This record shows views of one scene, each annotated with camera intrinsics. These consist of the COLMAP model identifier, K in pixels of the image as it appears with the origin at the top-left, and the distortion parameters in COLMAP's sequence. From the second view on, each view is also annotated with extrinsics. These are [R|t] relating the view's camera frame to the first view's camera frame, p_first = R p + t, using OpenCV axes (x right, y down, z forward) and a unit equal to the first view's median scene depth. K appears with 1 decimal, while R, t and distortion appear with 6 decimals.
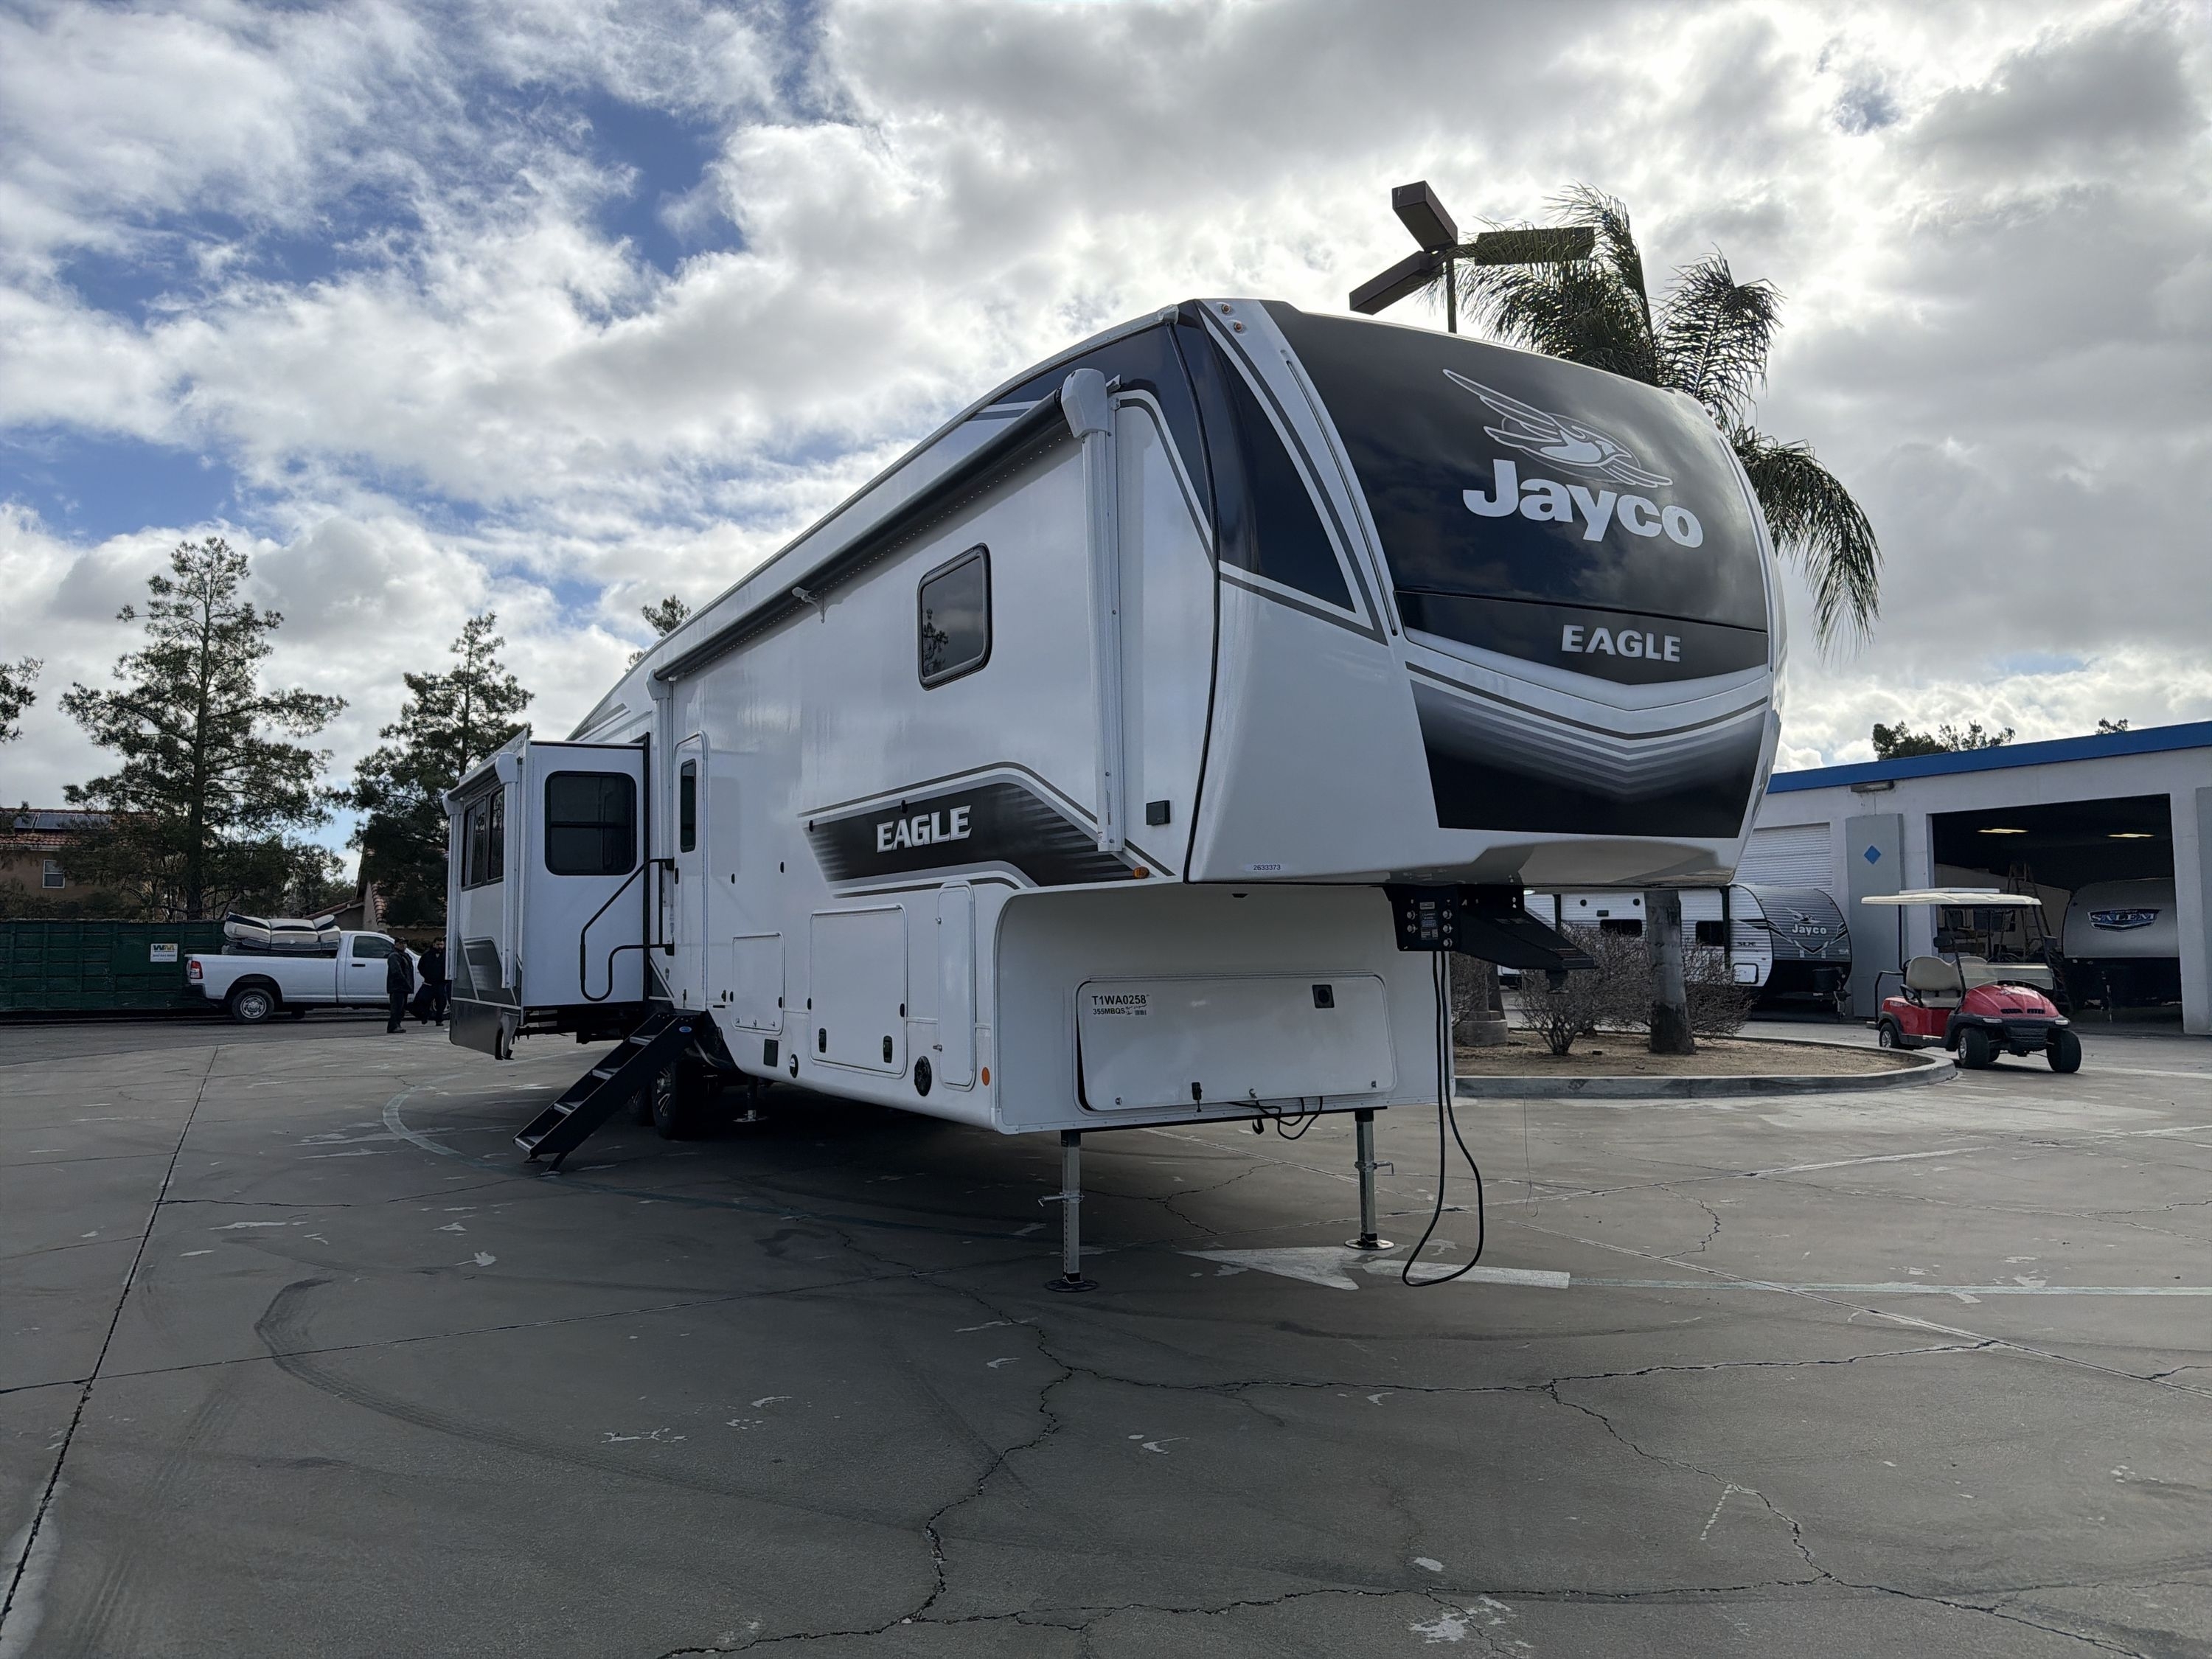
lens RADIAL K [[1548.2, 0, 1103.8], [0, 1548.2, 841.1], [0, 0, 1]] dist [0.064515, -0.000493]
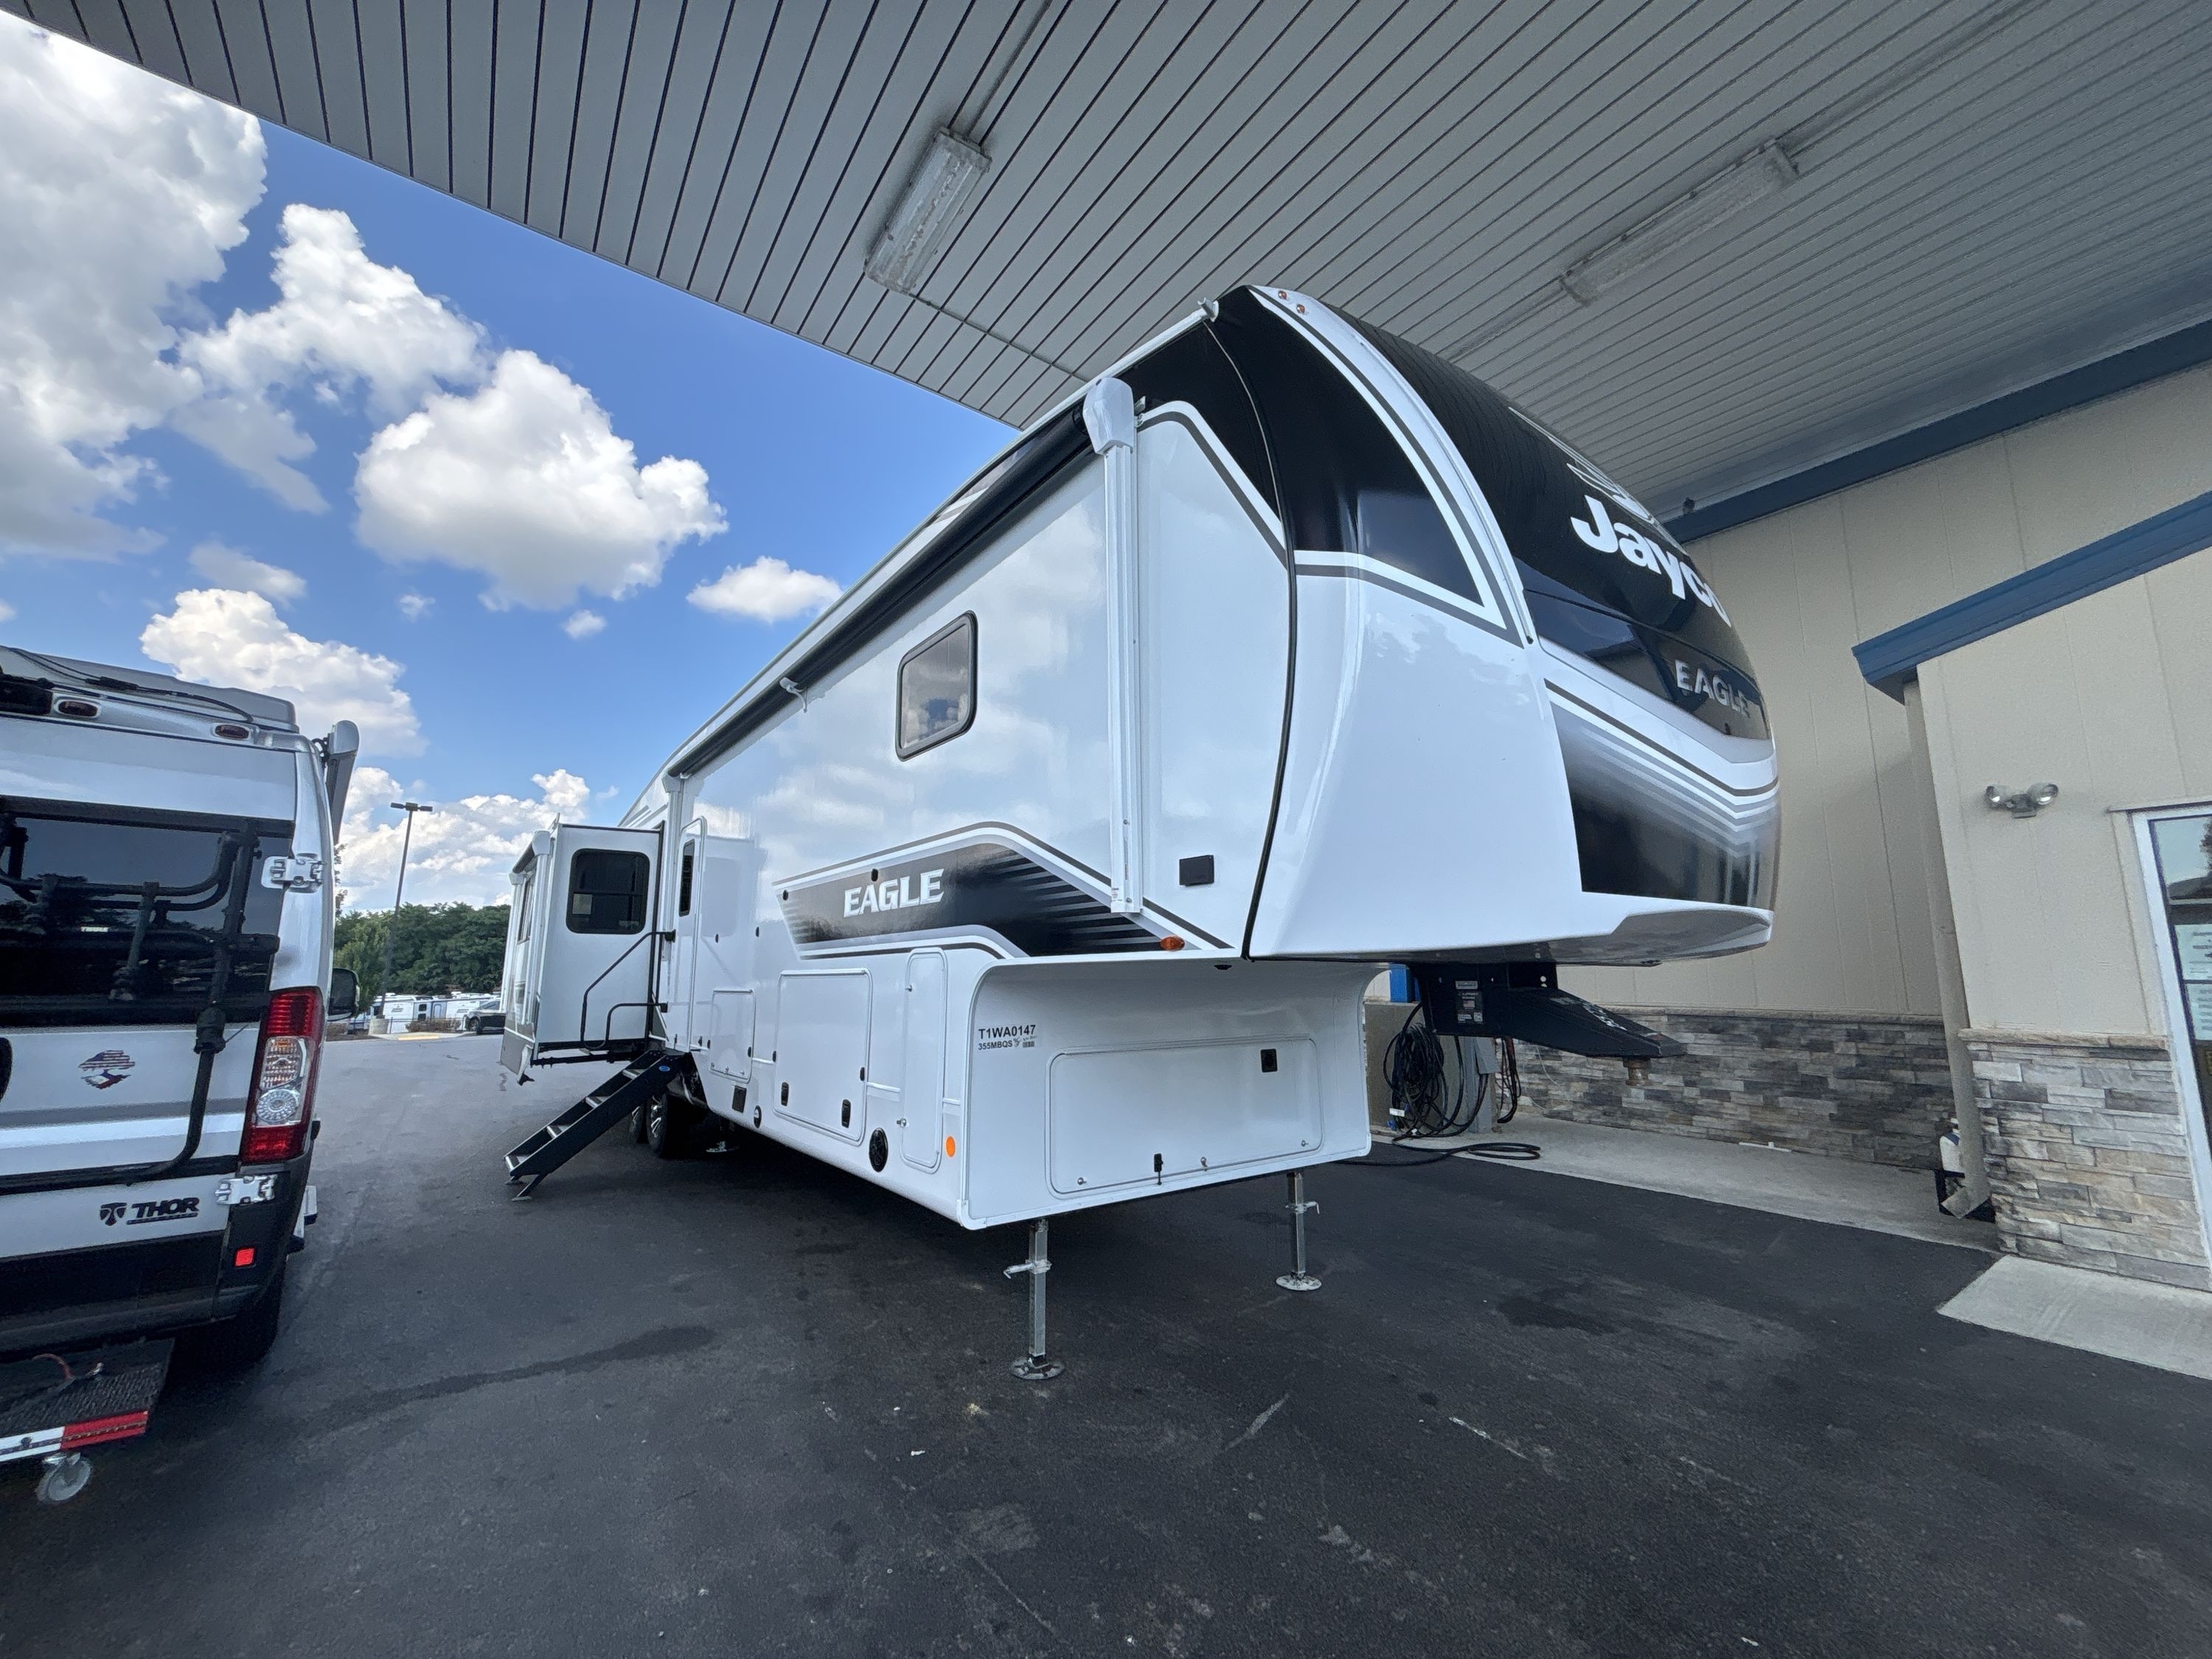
lens RADIAL K [[879.9, 0, 1114.0], [0, 879.9, 820.5], [0, 0, 1]] dist [0.000890, -0.000001]
pose [[0.989279, 0.038363, 0.140912, -0.063768], [-0.021813, 0.992872, -0.117174, 0.009952], [-0.144402, 0.112844, 0.983064, 0.469775]]
